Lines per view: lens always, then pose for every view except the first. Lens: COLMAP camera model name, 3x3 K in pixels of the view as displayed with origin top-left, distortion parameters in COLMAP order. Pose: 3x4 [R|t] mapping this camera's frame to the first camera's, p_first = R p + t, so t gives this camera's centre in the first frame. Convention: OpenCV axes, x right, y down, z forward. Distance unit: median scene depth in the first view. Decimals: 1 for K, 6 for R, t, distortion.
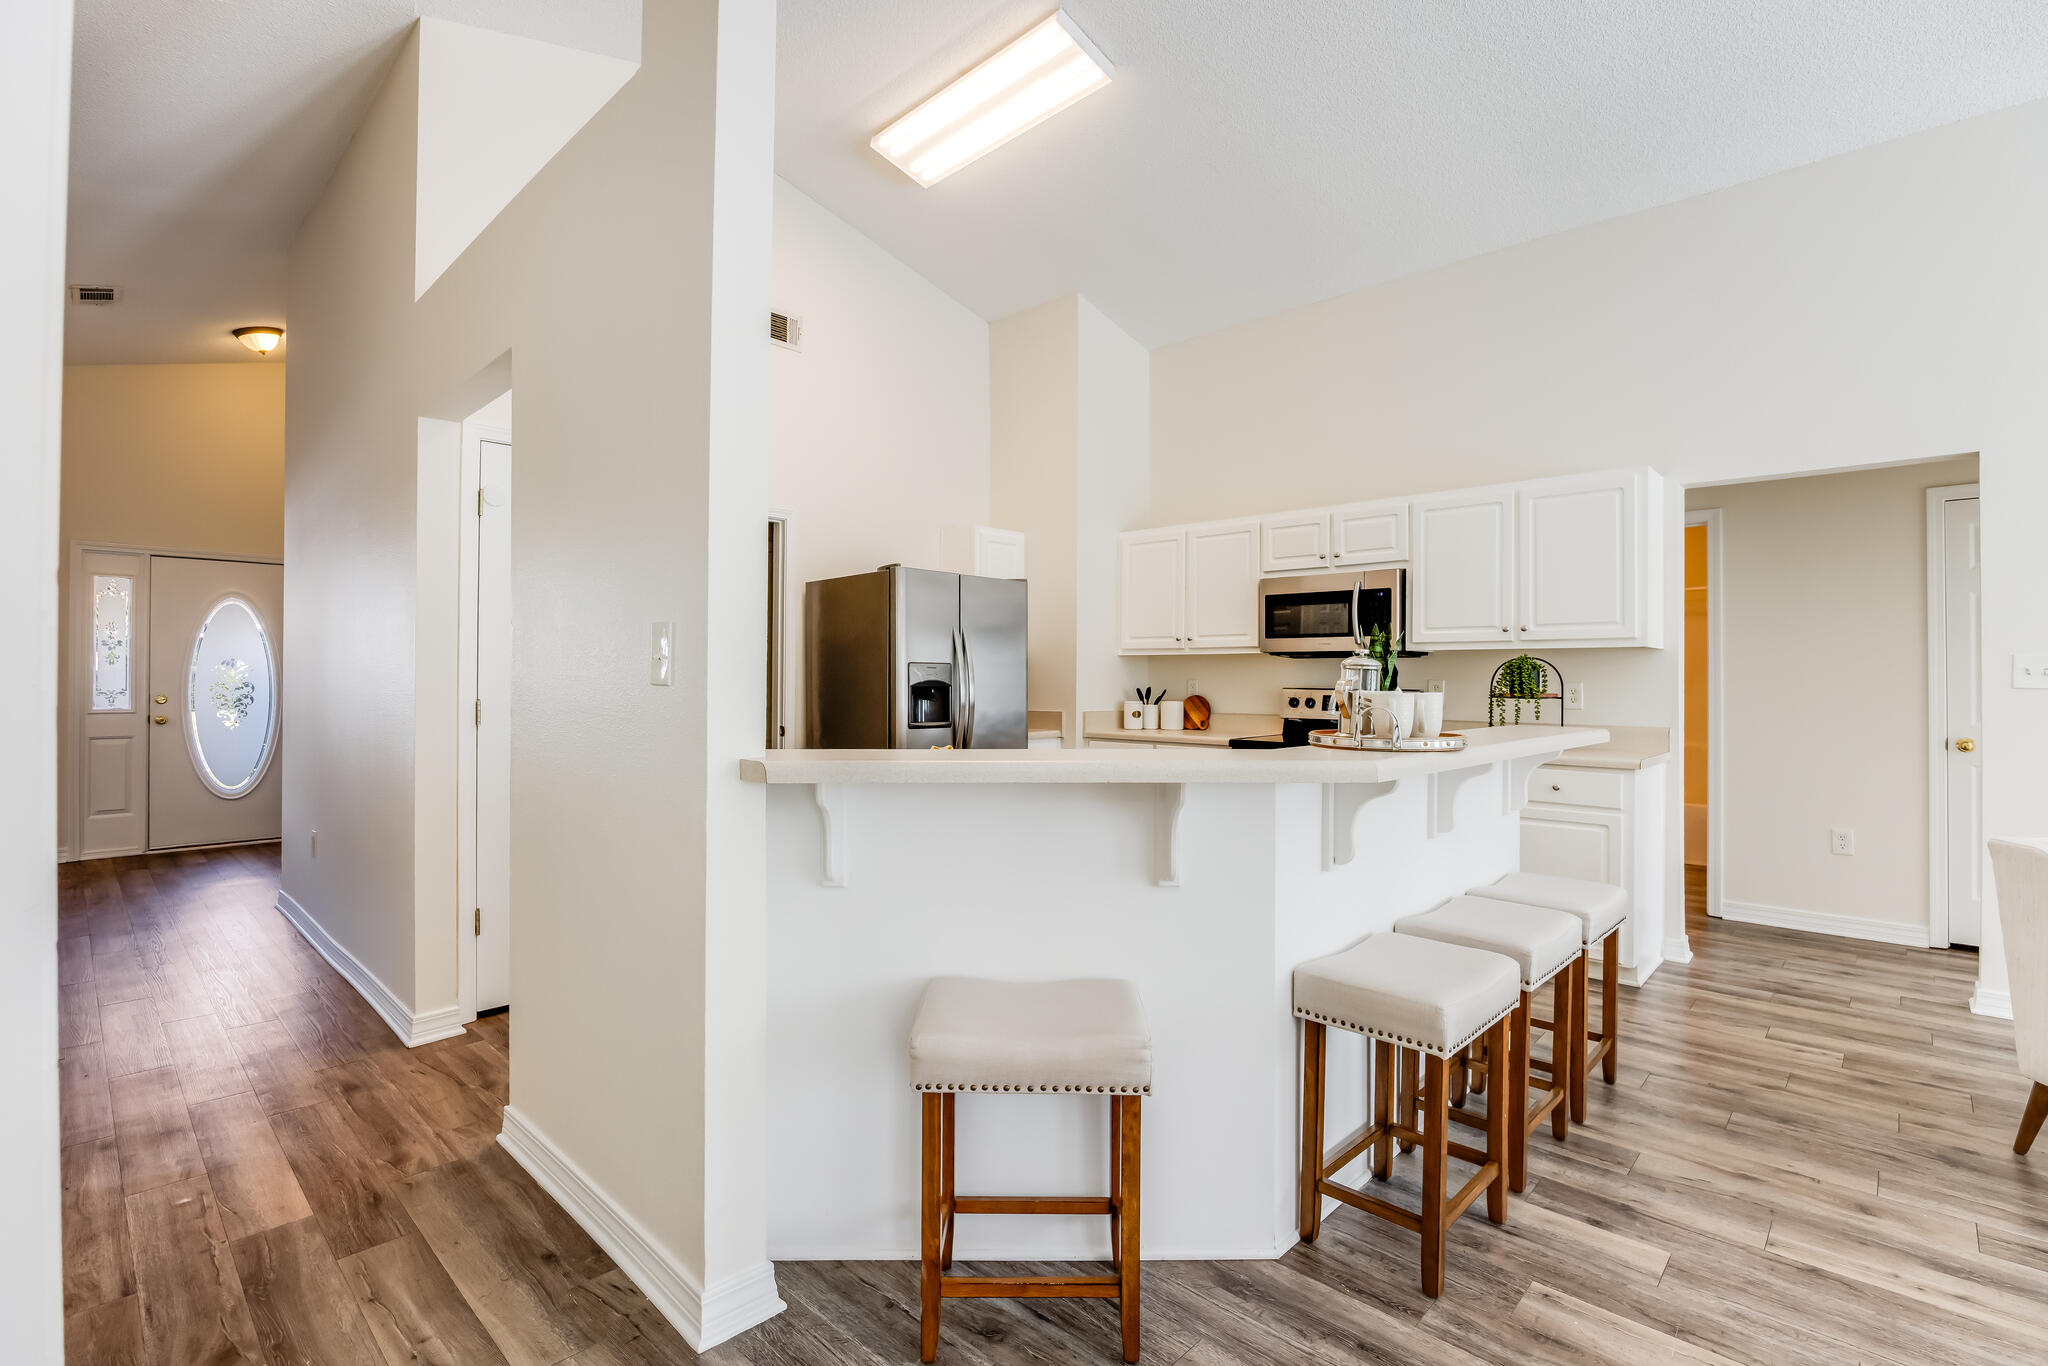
lens RADIAL K [[953.5, 0, 1059.0], [0, 953.5, 683.3], [0, 0, 1]] dist [0.009047, -0.003339]
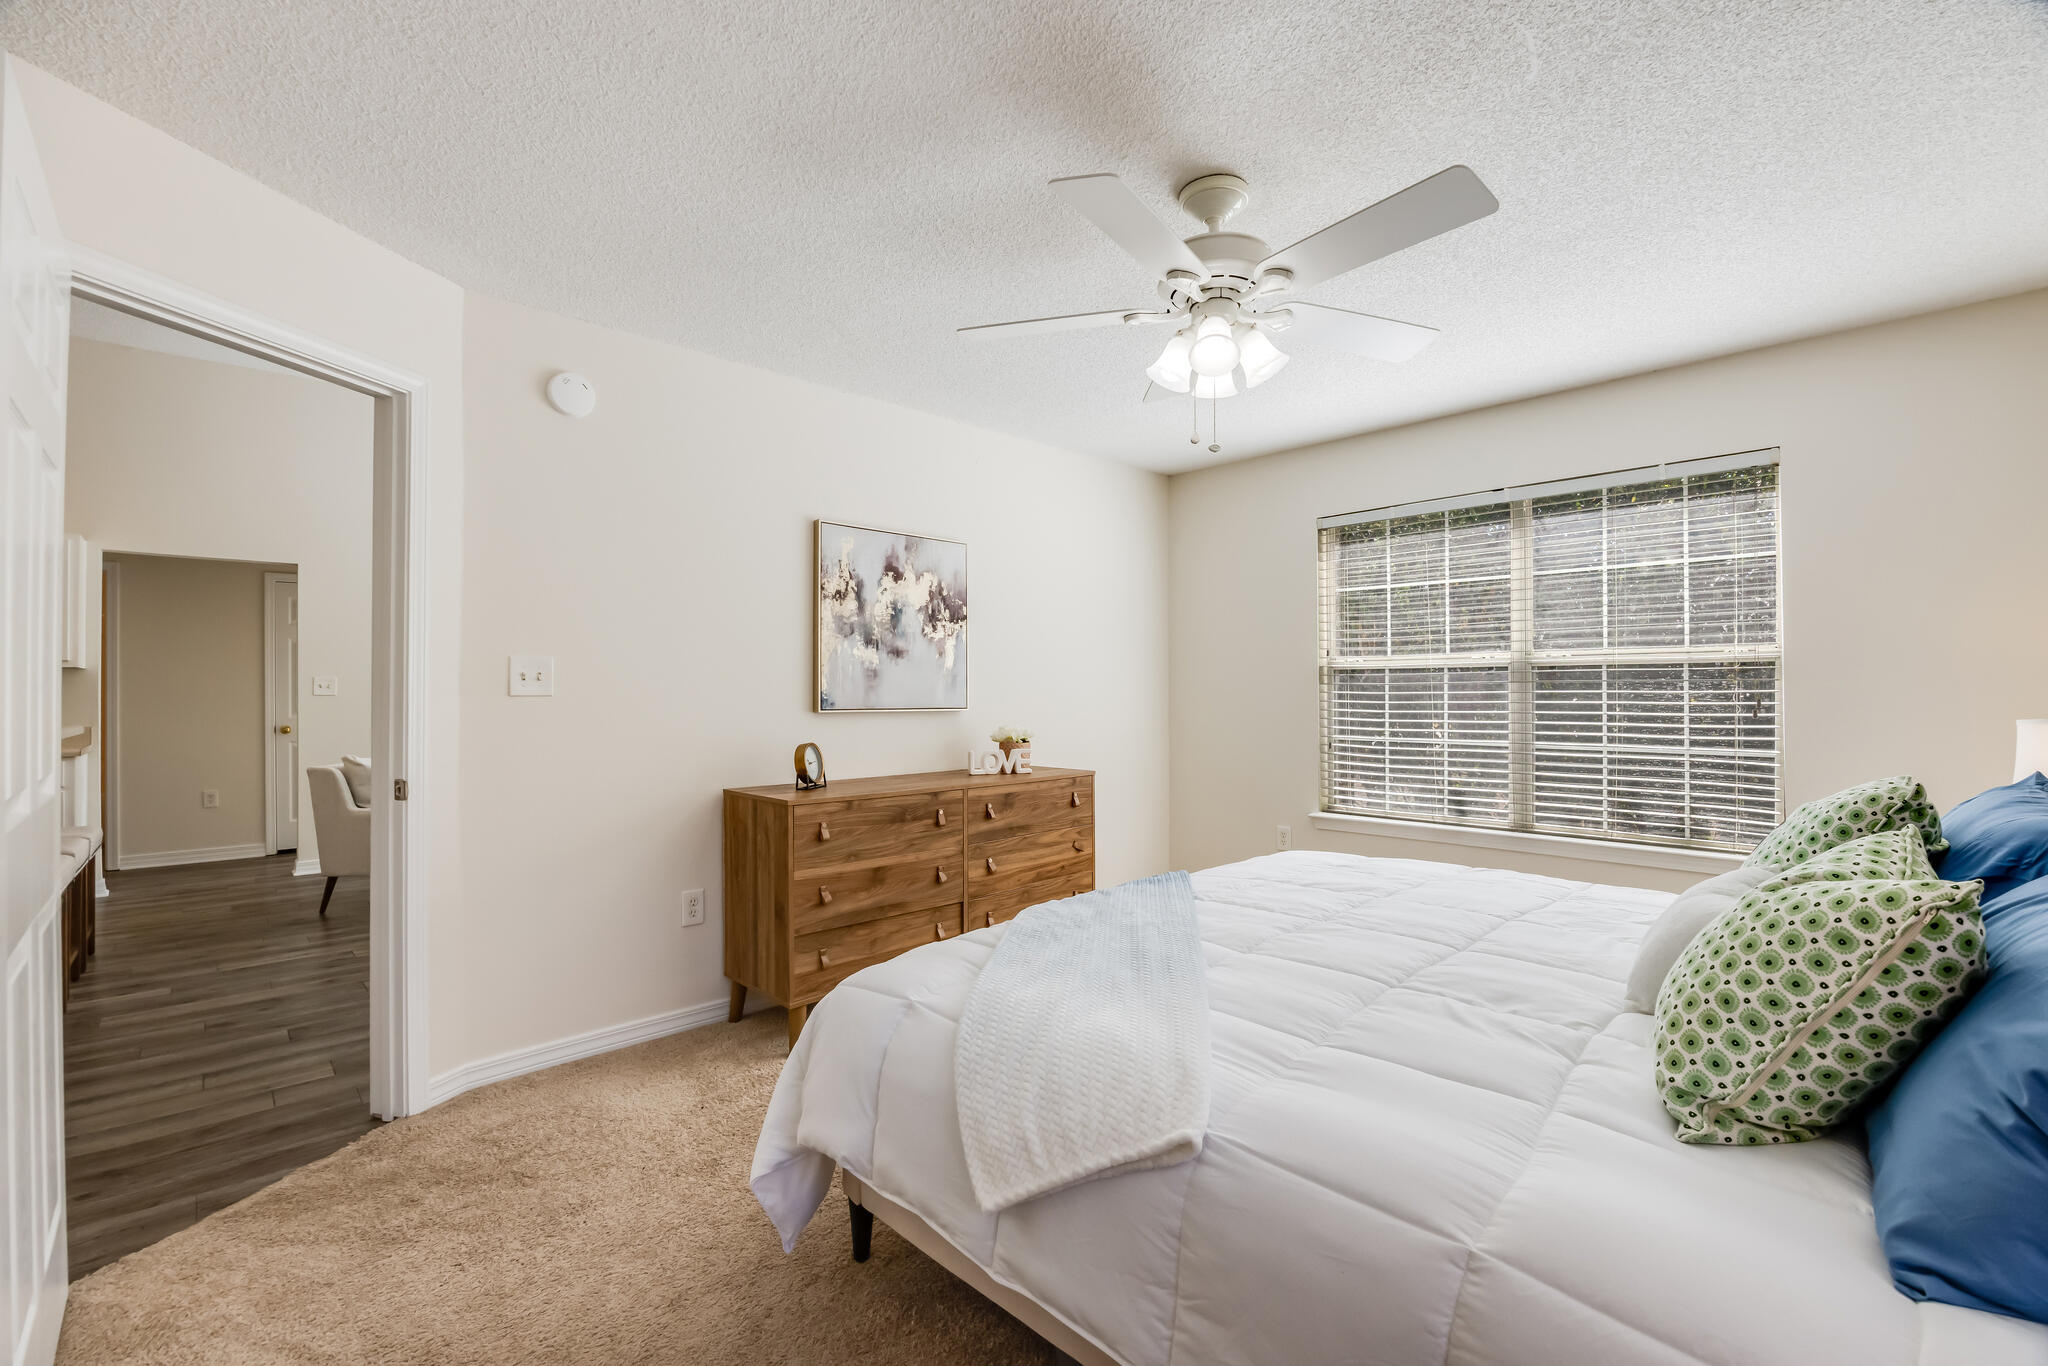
lens RADIAL K [[905.2, 0, 979.8], [0, 905.2, 677.1], [0, 0, 1]] dist [0.002288, 0.000544]
pose [[0.138609, 0.011022, 0.990286, -0.443784], [0.006646, 0.999905, -0.012059, 0.000373], [-0.990325, 0.008253, 0.138522, -0.408672]]
